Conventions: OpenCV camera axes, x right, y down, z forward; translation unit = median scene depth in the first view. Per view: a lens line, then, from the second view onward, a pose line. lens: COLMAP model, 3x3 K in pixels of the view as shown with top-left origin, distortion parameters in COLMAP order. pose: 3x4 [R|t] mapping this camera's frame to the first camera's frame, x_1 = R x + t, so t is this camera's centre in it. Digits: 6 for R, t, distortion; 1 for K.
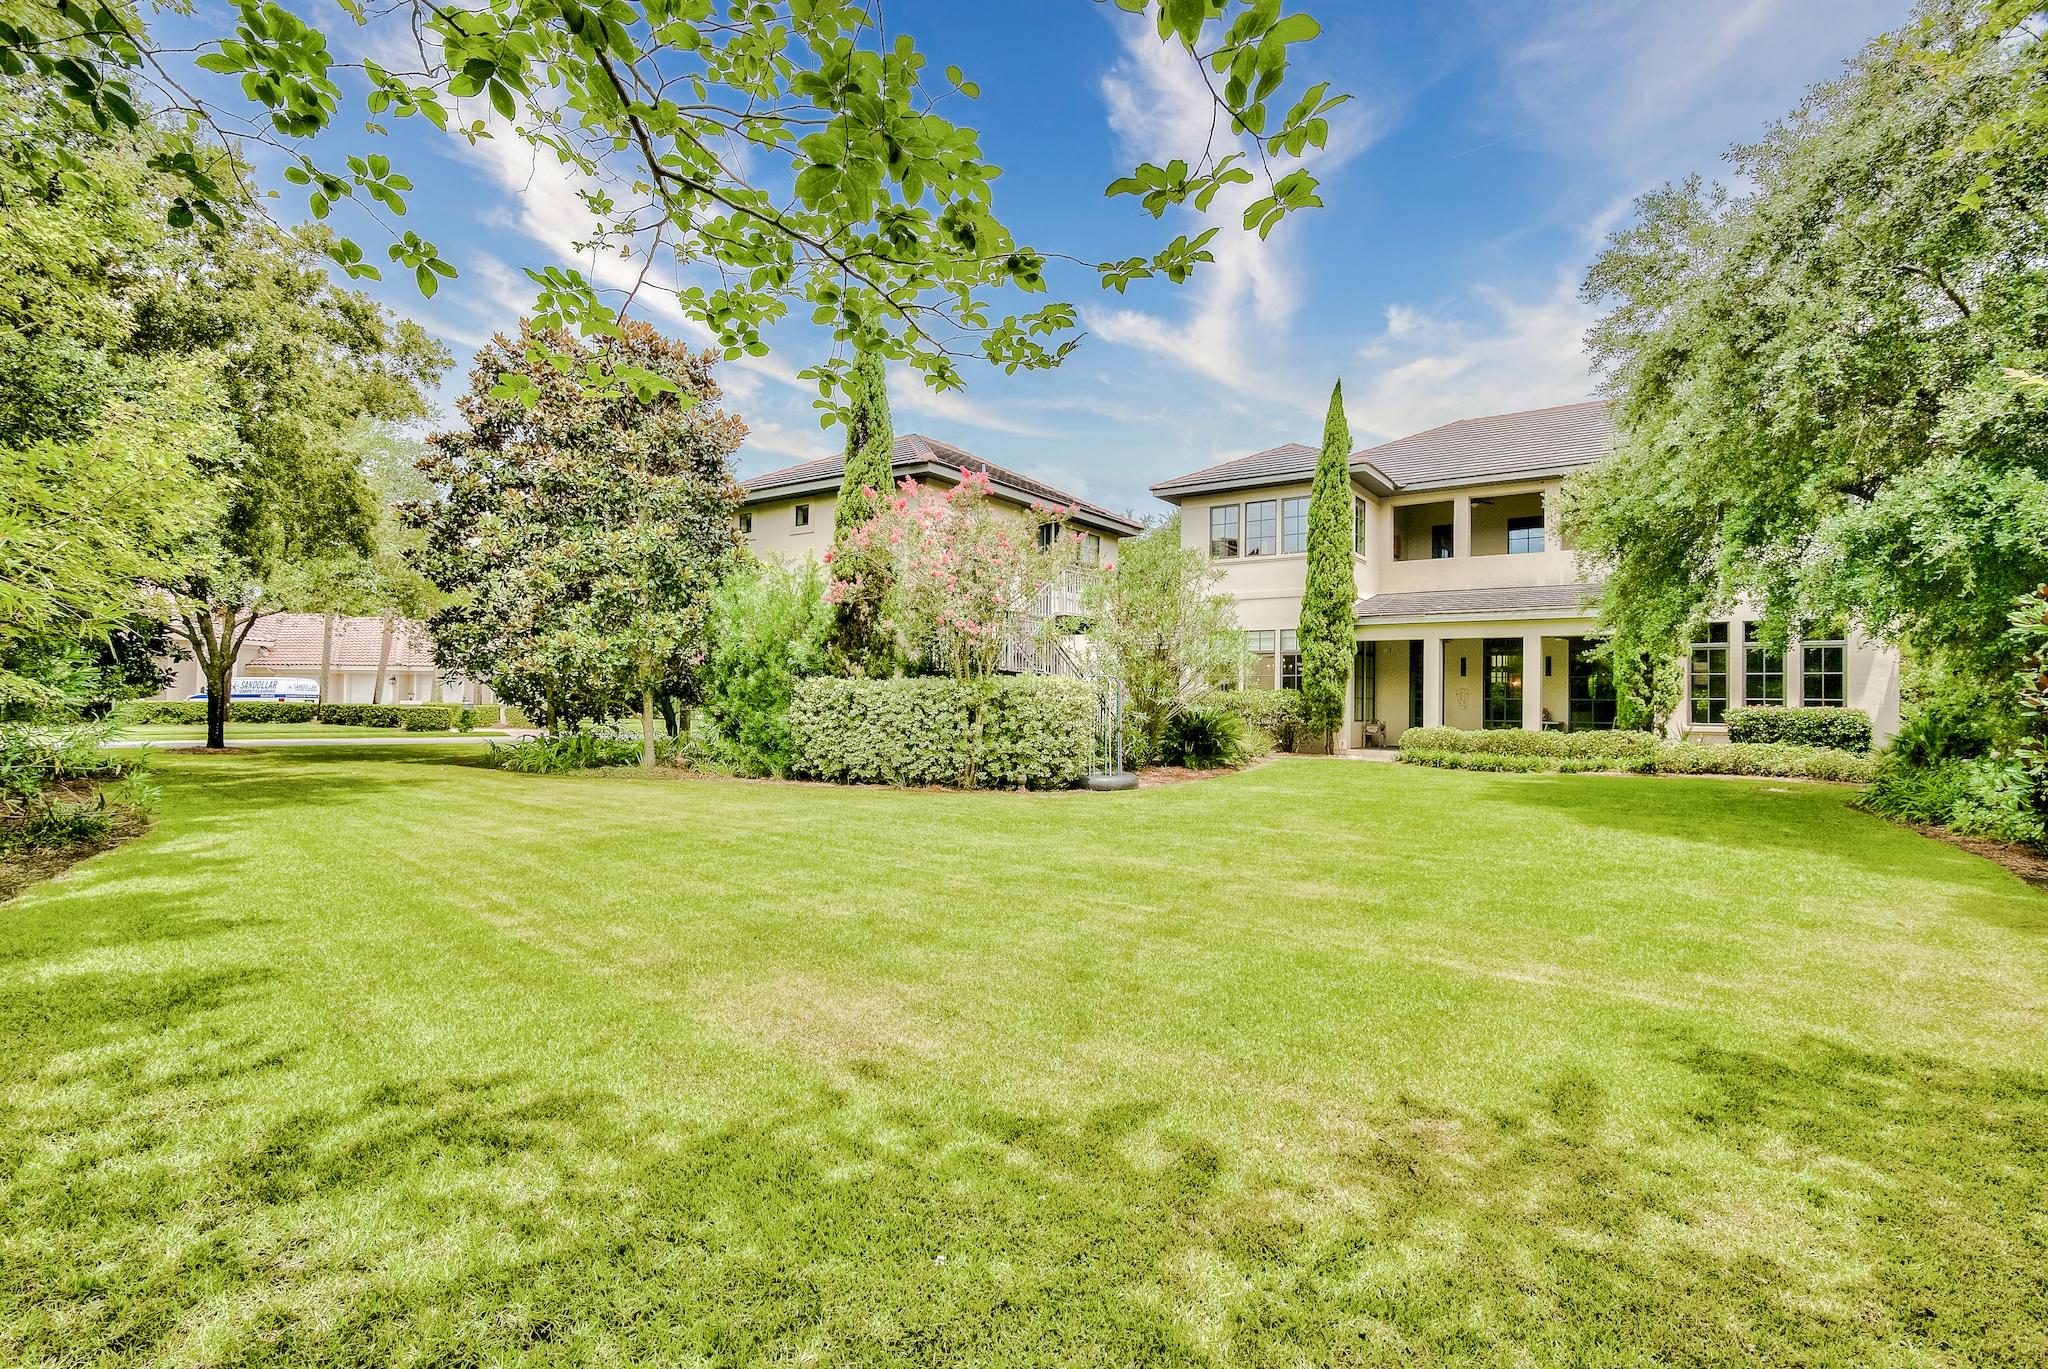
lens RADIAL K [[1006.6, 0, 1022.2], [0, 1006.6, 714.1], [0, 0, 1]] dist [-0.001754, -0.001221]
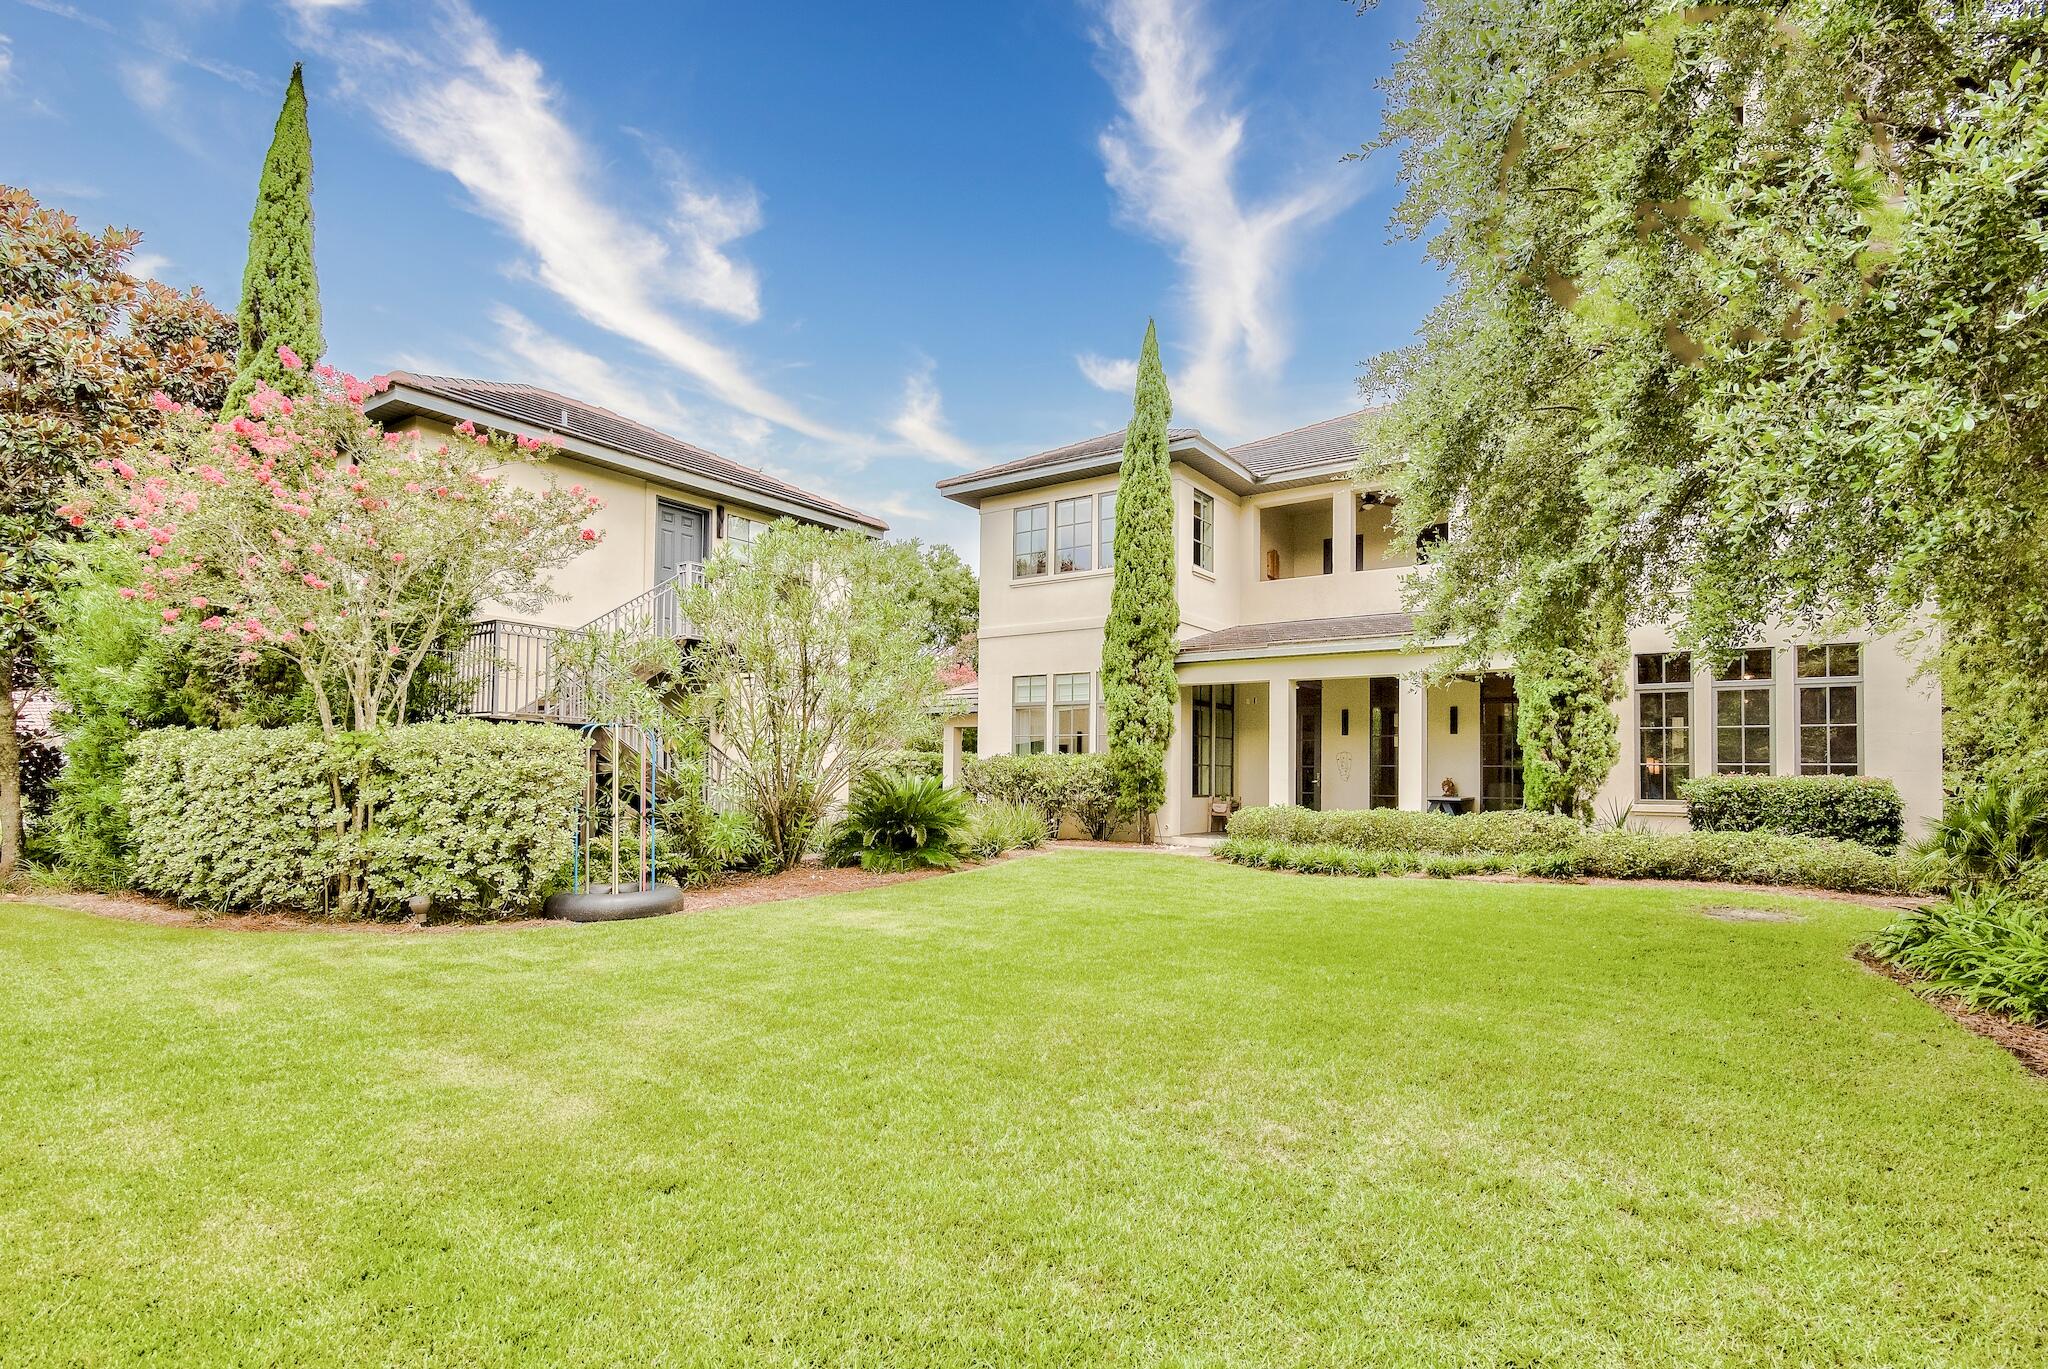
lens RADIAL K [[1064.0, 0, 1021.7], [0, 1064.0, 765.6], [0, 0, 1]] dist [-0.002473, -0.001006]
pose [[0.999935, -0.002065, 0.011217, 0.254305], [0.002304, 0.999768, -0.021399, 0.000584], [-0.011170, 0.021423, 0.999708, 0.301998]]
